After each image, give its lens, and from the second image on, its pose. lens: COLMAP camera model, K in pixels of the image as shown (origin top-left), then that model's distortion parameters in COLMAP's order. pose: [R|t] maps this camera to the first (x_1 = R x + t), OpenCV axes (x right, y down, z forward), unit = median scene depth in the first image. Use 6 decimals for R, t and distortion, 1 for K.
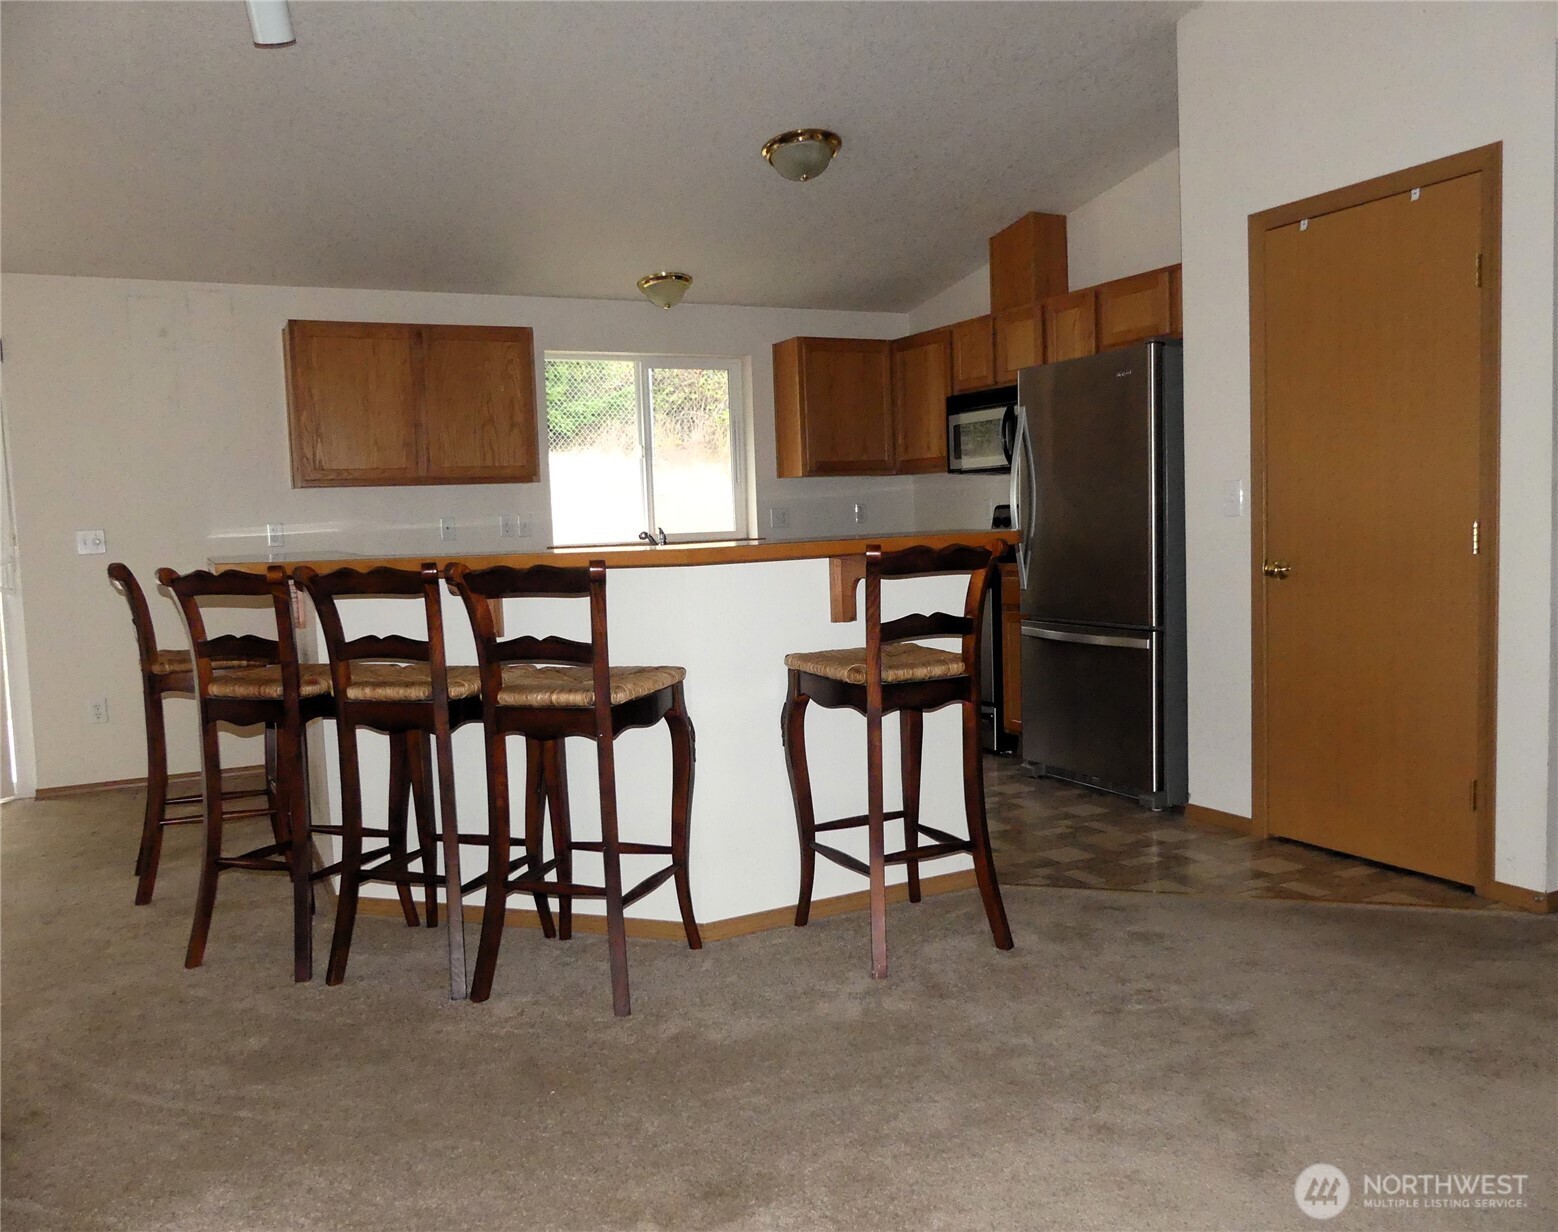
lens RADIAL K [[1241.5, 0, 782.7], [0, 1241.5, 631.7], [0, 0, 1]] dist [-0.011148, 0.016369]
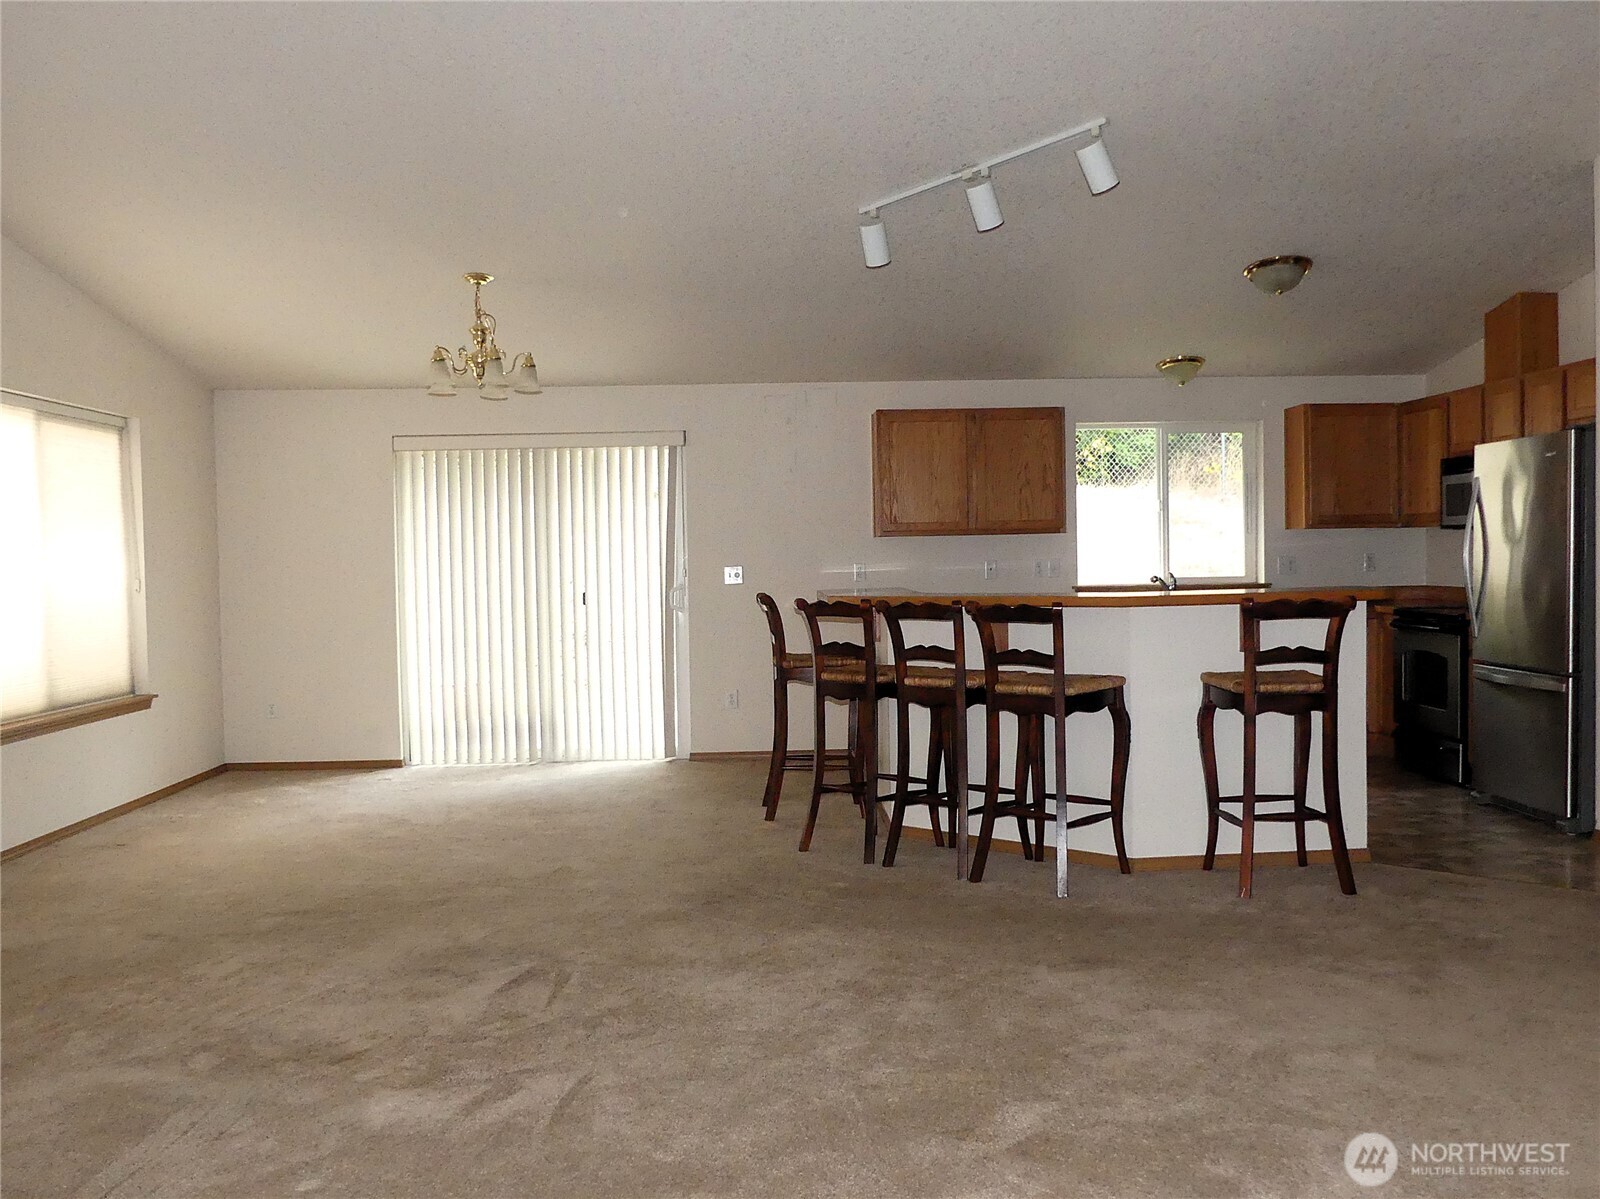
lens RADIAL K [[1352.2, 0, 799.5], [0, 1352.2, 608.0], [0, 0, 1]] dist [-0.004035, -0.003339]
pose [[0.911558, 0.032366, -0.409896, 0.203665], [-0.051459, 0.998039, -0.035632, 0.022285], [0.407939, 0.053573, 0.911436, -0.557104]]
